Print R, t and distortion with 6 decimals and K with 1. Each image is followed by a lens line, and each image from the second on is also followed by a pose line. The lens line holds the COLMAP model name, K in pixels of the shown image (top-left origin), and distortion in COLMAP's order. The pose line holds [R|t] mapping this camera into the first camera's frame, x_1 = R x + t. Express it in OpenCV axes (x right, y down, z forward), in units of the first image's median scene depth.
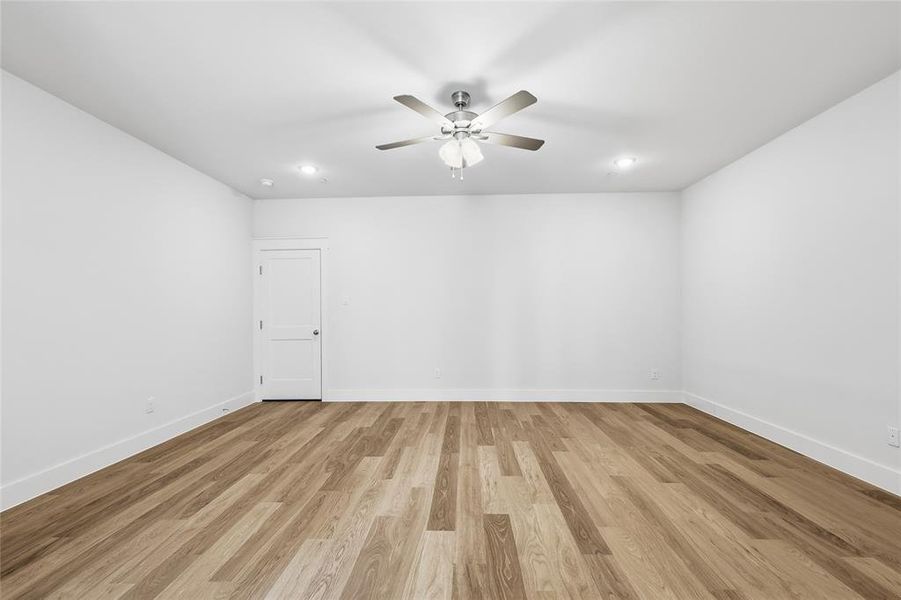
lens RADIAL K [[400.7, 0, 454.4], [0, 400.7, 301.1], [0, 0, 1]] dist [0.005692, -0.000232]
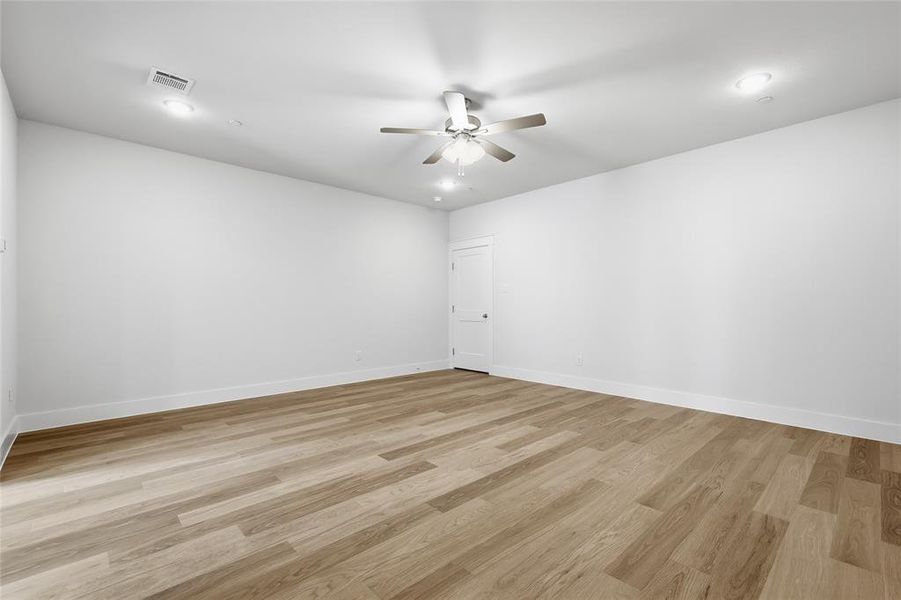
lens RADIAL K [[400.7, 0, 456.7], [0, 400.7, 295.6], [0, 0, 1]] dist [0.005692, -0.000232]
pose [[0.712459, -0.013374, -0.701586, 0.784722], [0.014141, 0.999889, -0.004700, 0.042003], [0.701571, -0.006573, 0.712569, 0.183851]]
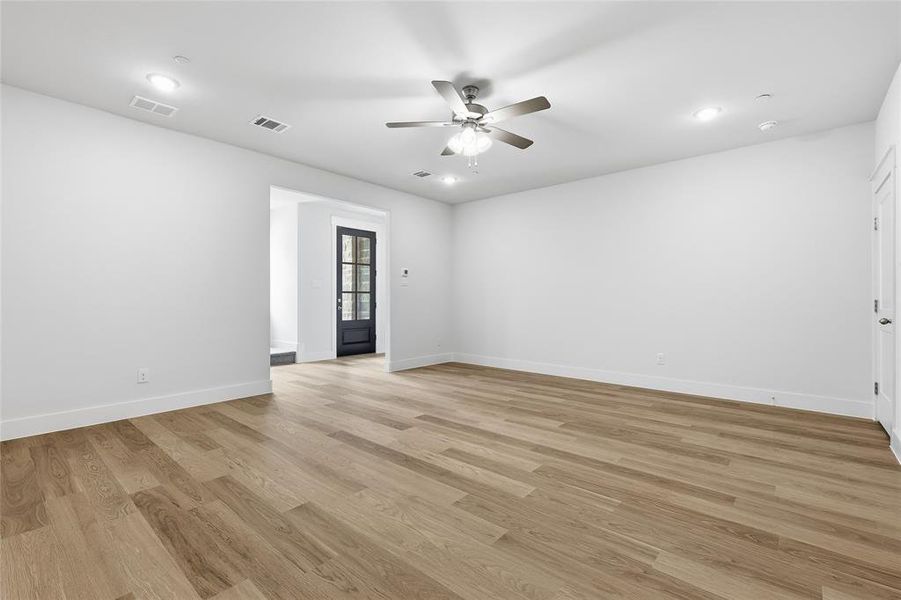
lens RADIAL K [[400.7, 0, 447.3], [0, 400.7, 299.9], [0, 0, 1]] dist [0.005692, -0.000232]
pose [[-0.635333, 0.004760, -0.772224, 0.891938], [0.020956, 0.999719, -0.011079, 0.076550], [0.771954, -0.023222, -0.635254, 1.622548]]
